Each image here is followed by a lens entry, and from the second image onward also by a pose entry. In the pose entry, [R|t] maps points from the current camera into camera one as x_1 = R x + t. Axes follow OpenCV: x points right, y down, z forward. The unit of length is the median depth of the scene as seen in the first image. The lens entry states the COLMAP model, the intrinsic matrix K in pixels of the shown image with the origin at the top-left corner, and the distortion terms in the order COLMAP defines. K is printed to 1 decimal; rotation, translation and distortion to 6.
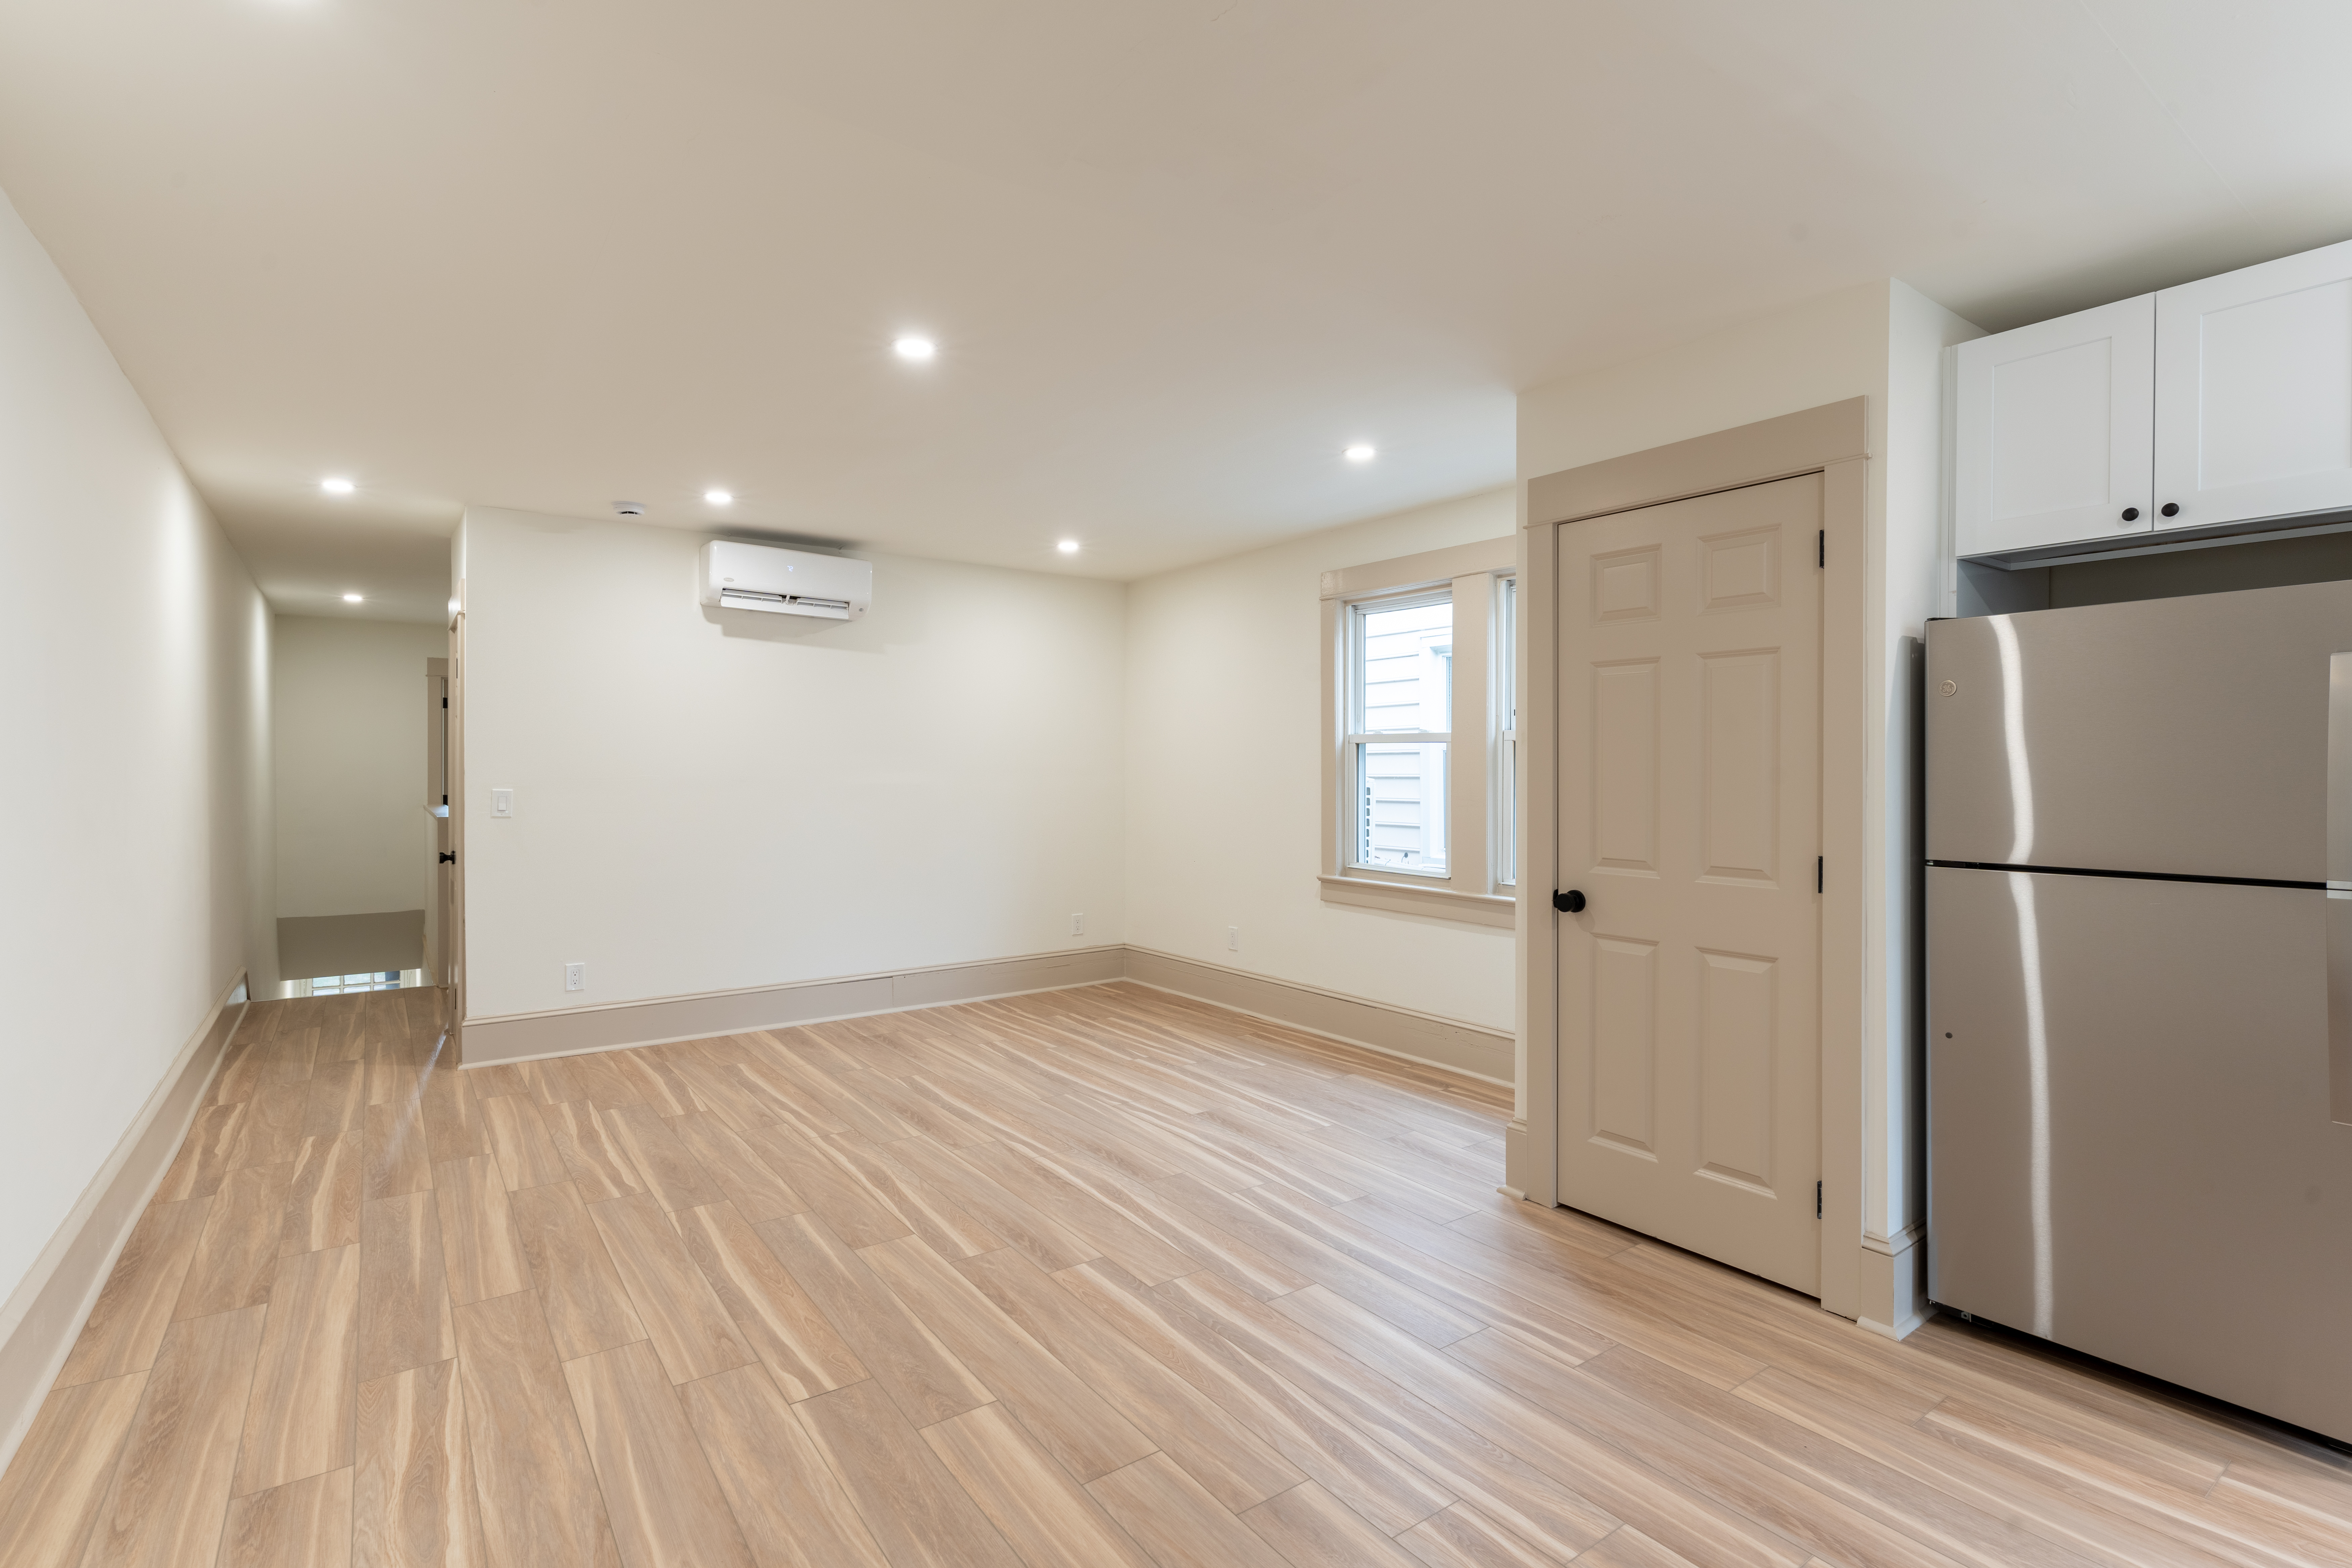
lens RADIAL K [[1109.1, 0, 1176.0], [0, 1109.1, 784.0], [0, 0, 1]] dist [0.000588, -0.000624]
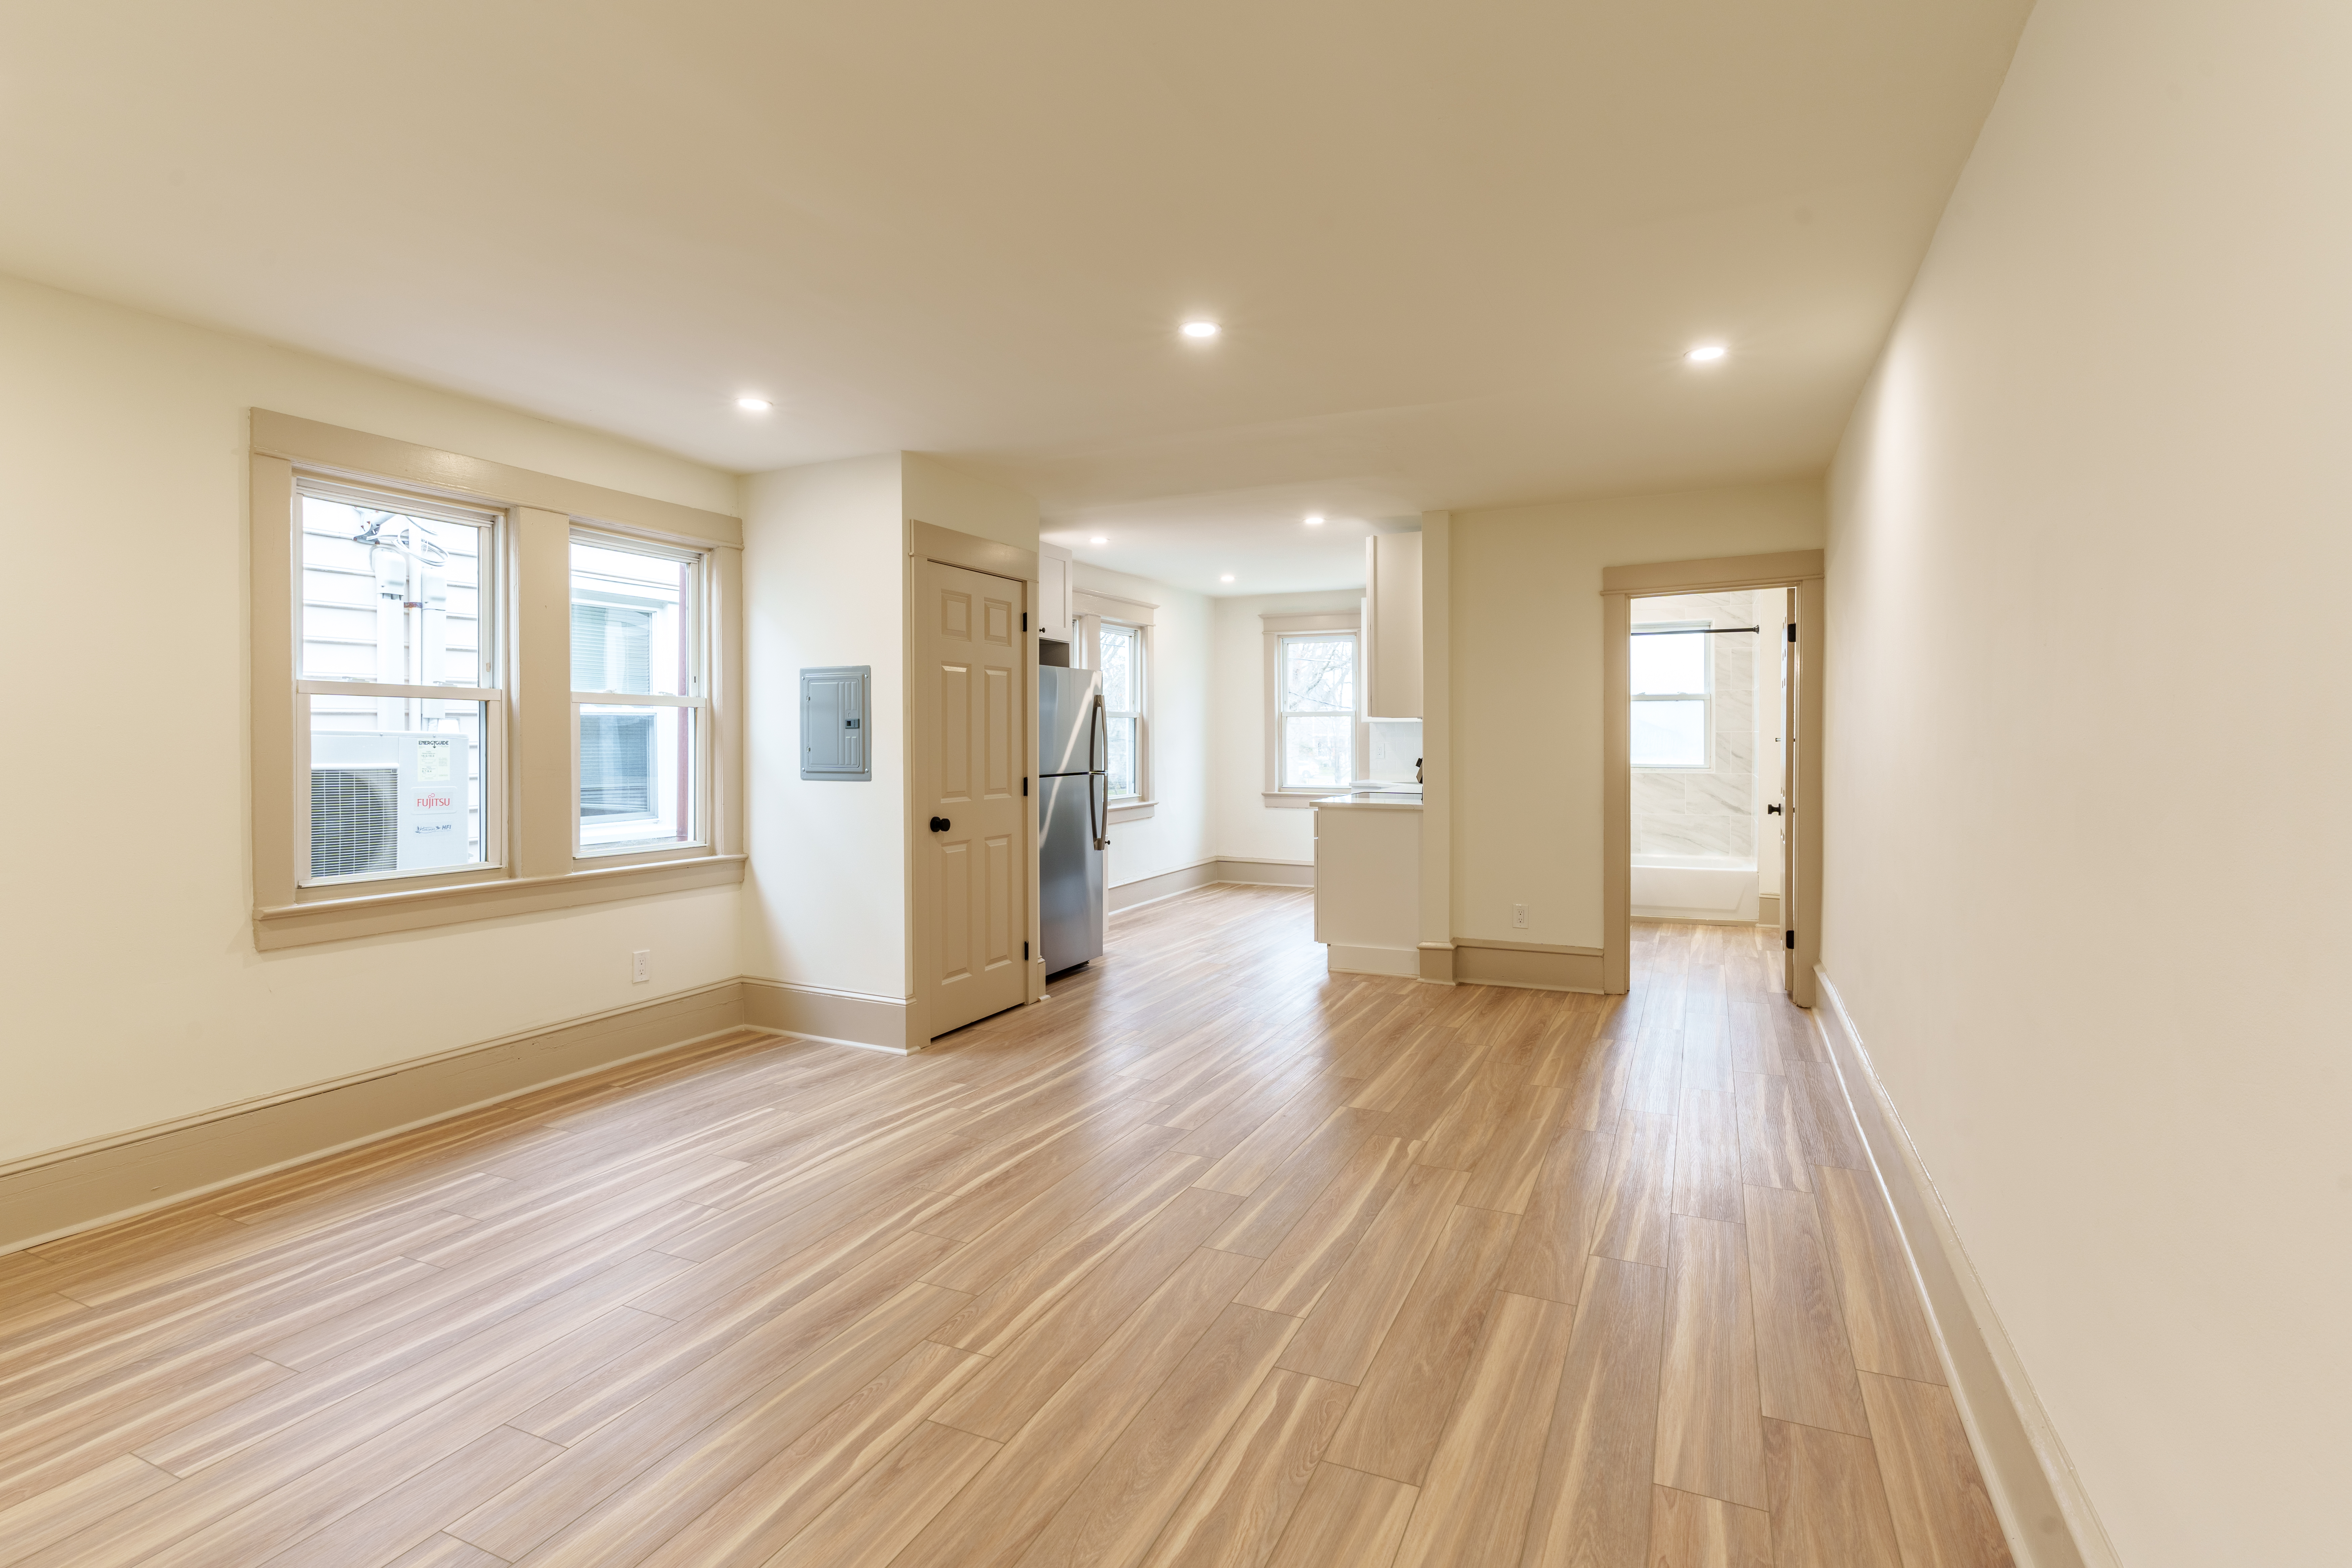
lens RADIAL K [[1132.0, 0, 1180.6], [0, 1132.0, 754.1], [0, 0, 1]] dist [0.002977, 0.000291]
pose [[-0.489106, -0.014623, 0.872102, -1.123750], [0.012908, 0.999629, 0.024001, -0.018424], [-0.872129, 0.022996, -0.488736, 1.491631]]
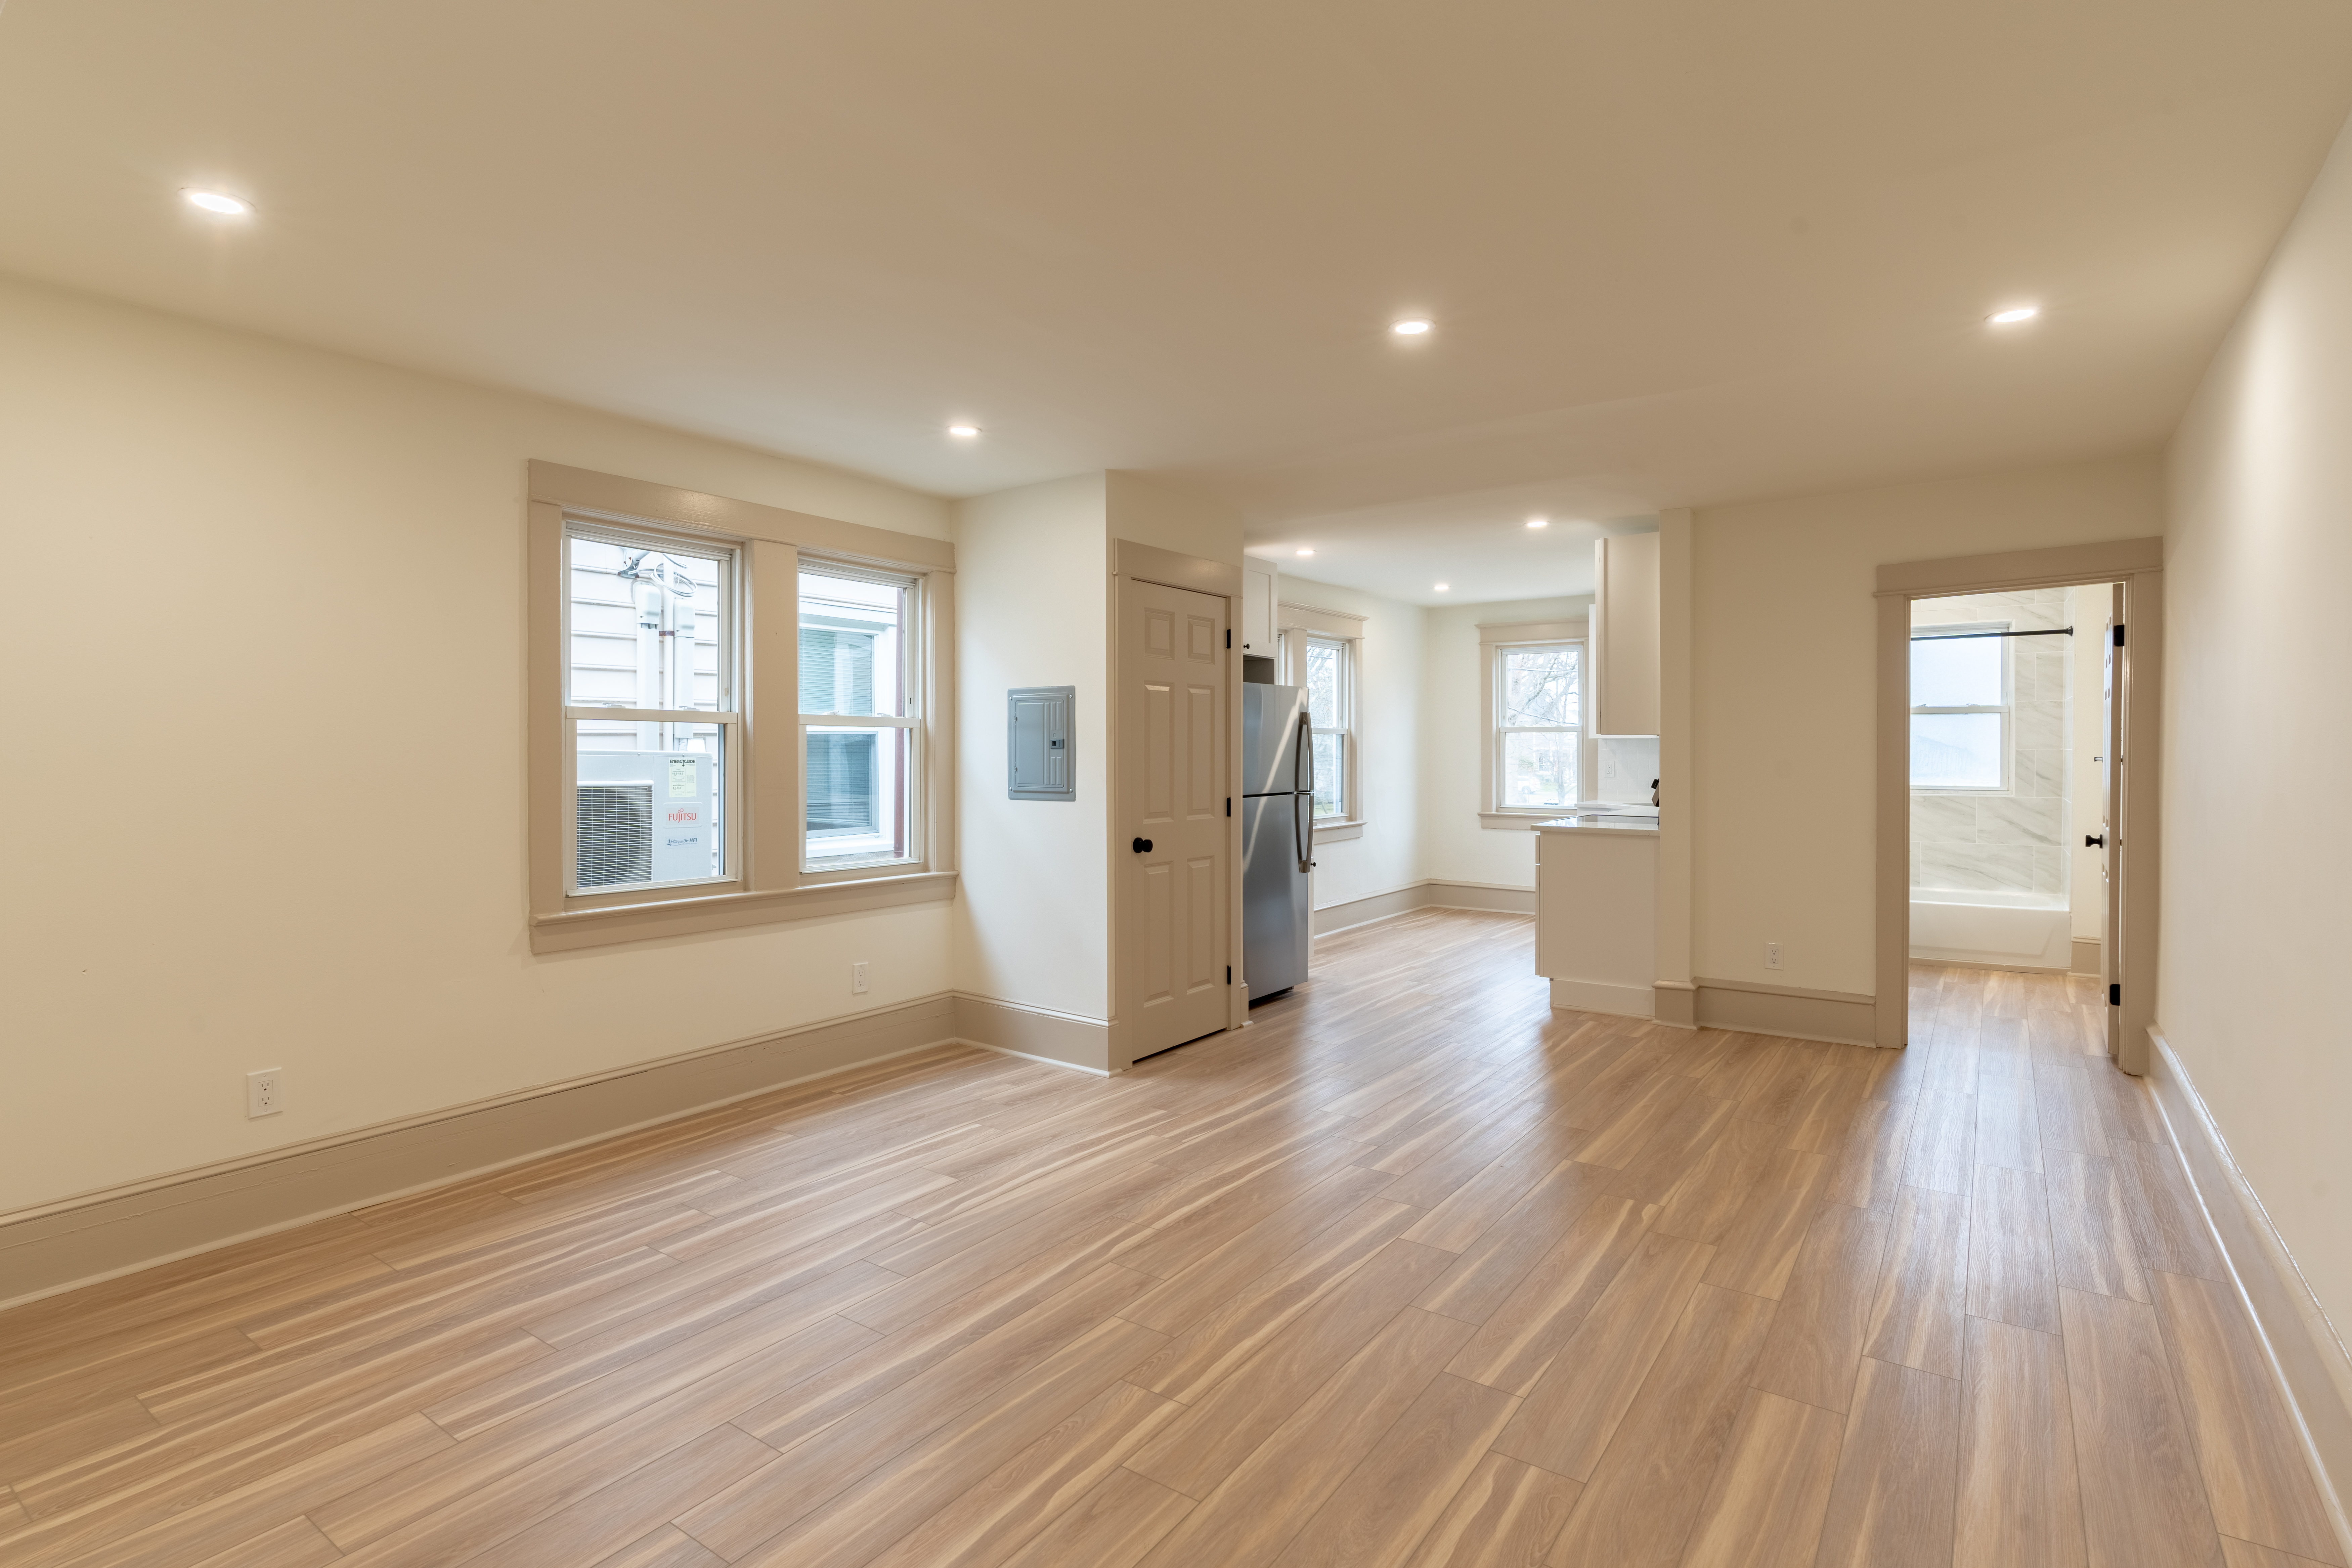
lens RADIAL K [[1150.2, 0, 1171.6], [0, 1150.2, 770.1], [0, 0, 1]] dist [-0.001501, 0.001106]
pose [[-0.316929, -0.017868, 0.948281, -1.101890], [0.014003, 0.999625, 0.023516, -0.027382], [-0.948346, 0.020731, -0.316560, 1.477778]]
